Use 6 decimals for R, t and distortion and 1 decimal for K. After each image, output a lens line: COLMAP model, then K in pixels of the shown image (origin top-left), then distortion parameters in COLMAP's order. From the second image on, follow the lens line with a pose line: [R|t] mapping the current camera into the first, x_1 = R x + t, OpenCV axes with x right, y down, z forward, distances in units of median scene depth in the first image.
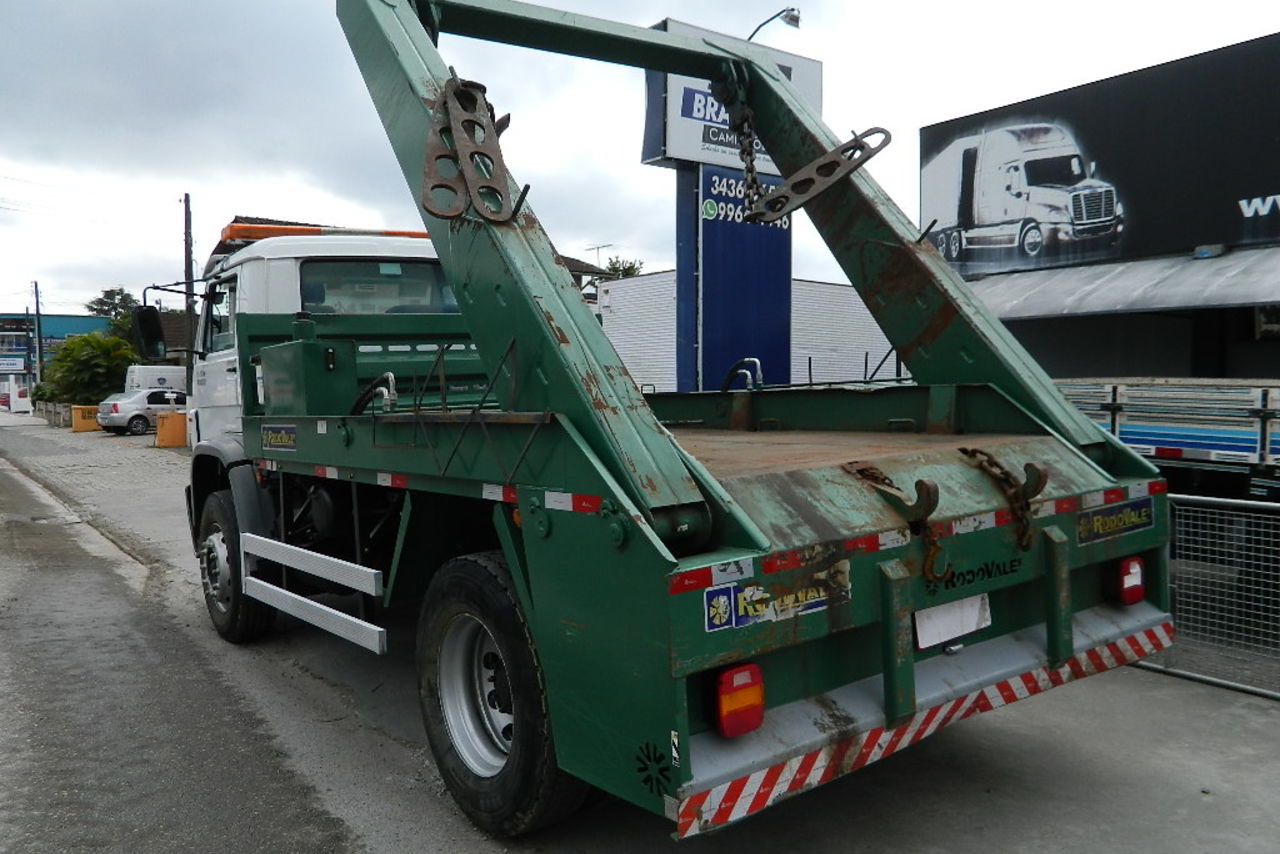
lens RADIAL K [[987.2, 0, 640.6], [0, 987.2, 401.6], [0, 0, 1]] dist [-0.007069, -0.011275]
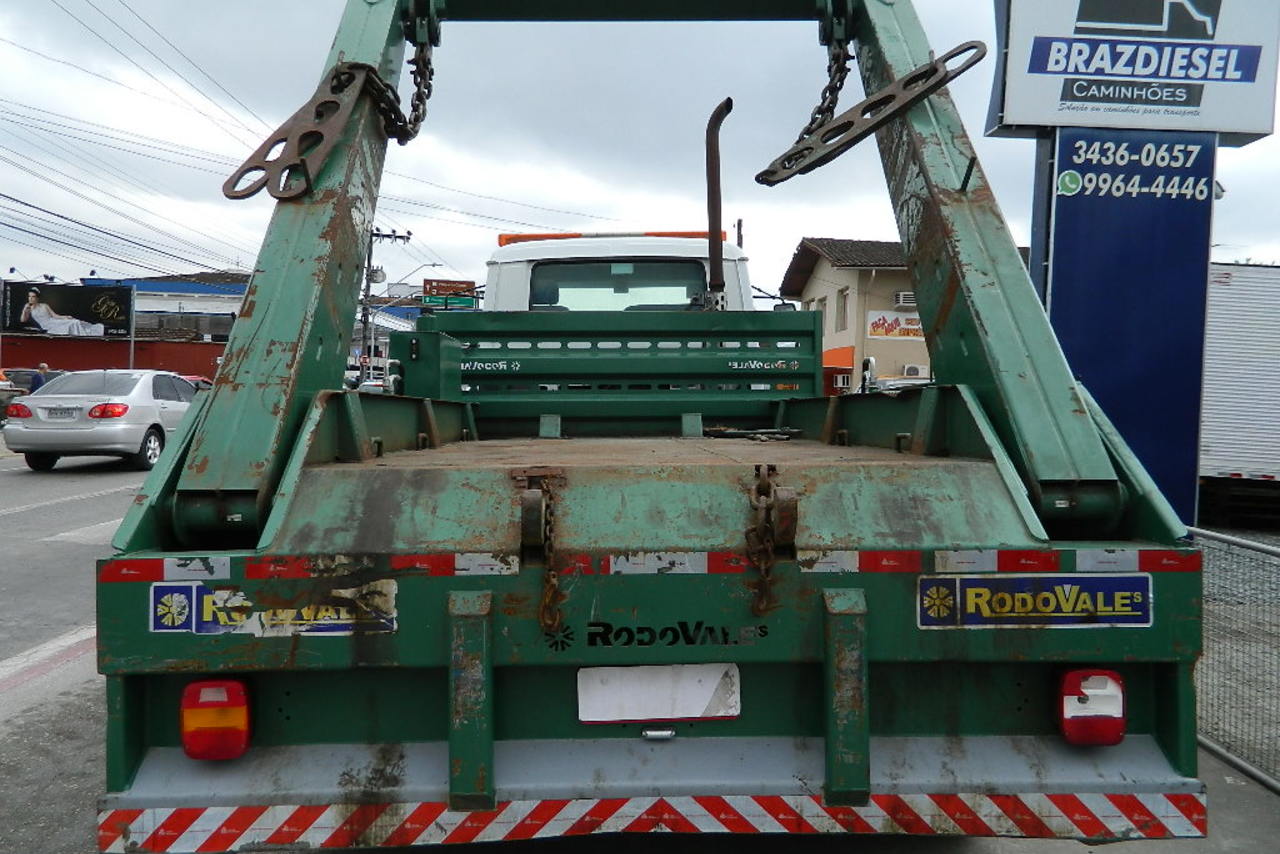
lens RADIAL K [[973.4, 0, 635.6], [0, 973.4, 421.0], [0, 0, 1]] dist [0.035618, -0.031469]
pose [[0.826362, 0.044980, -0.561340, 0.720466], [-0.042949, 0.998936, 0.016818, 0.008734], [0.561499, 0.010211, 0.827414, 0.404586]]
